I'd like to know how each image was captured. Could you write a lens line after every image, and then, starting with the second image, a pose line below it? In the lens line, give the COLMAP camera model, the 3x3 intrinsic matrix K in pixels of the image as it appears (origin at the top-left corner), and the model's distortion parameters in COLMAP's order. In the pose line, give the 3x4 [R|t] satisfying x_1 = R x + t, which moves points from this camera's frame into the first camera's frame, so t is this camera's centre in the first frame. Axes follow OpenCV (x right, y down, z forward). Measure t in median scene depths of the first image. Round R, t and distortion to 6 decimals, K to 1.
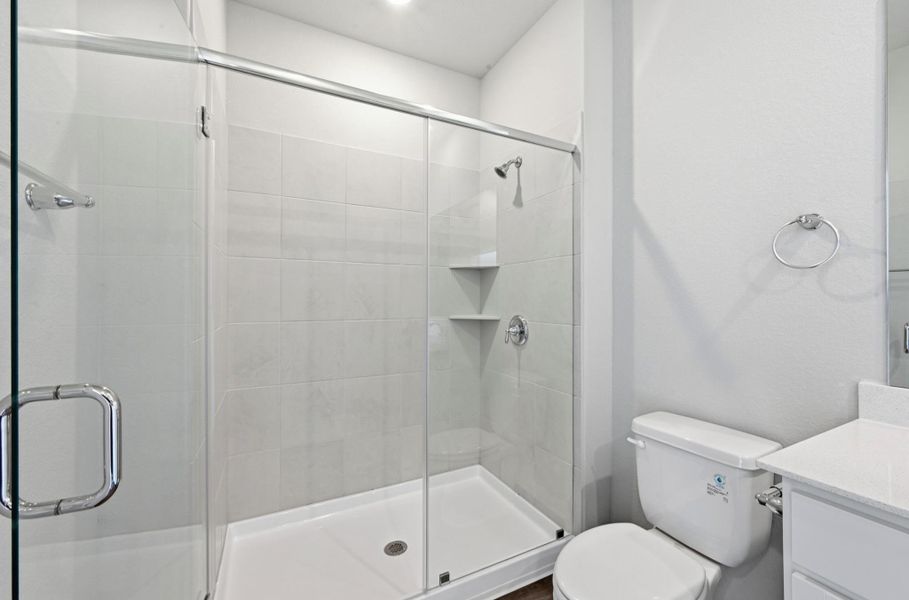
lens RADIAL K [[363.1, 0, 453.9], [0, 363.1, 298.8], [0, 0, 1]] dist [-0.000173, 0.001126]
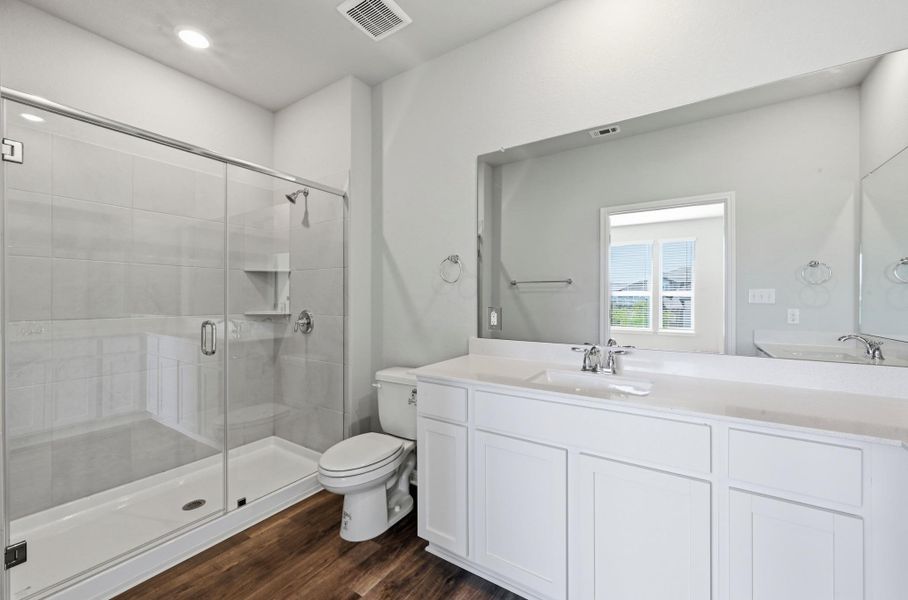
lens RADIAL K [[362.7, 0, 451.0], [0, 362.7, 298.3], [0, 0, 1]] dist [-0.000173, 0.001126]
pose [[0.872441, -0.000639, 0.488720, -0.003990], [0.000246, 1.000000, 0.000868, 0.001598], [-0.488720, -0.000637, 0.872440, -0.402948]]
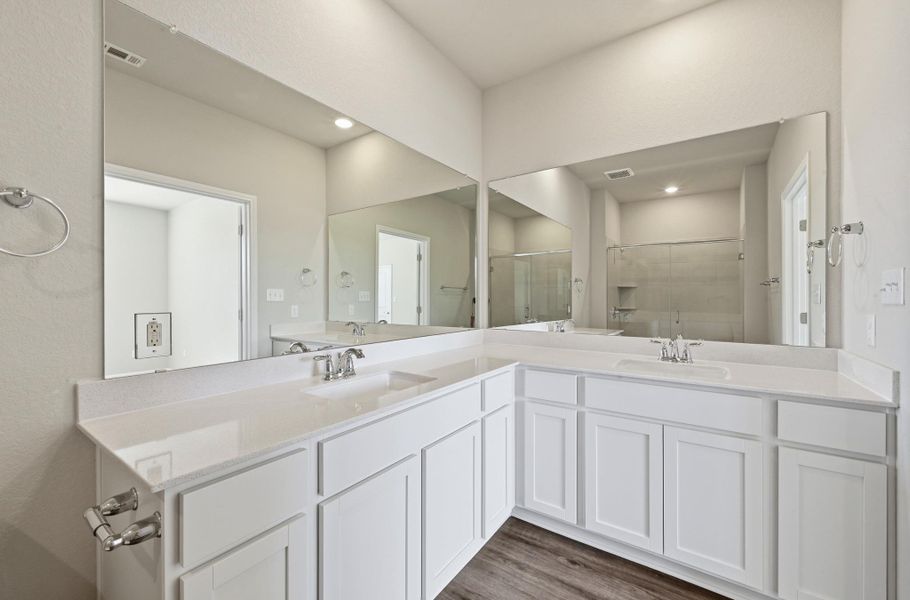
lens RADIAL K [[363.5, 0, 457.2], [0, 363.5, 301.4], [0, 0, 1]] dist [-0.000173, 0.001126]
pose [[-0.464916, -0.012925, 0.885260, -0.091358], [-0.004776, 0.999915, 0.012091, -0.000235], [-0.885342, 0.001394, -0.464939, 0.286509]]
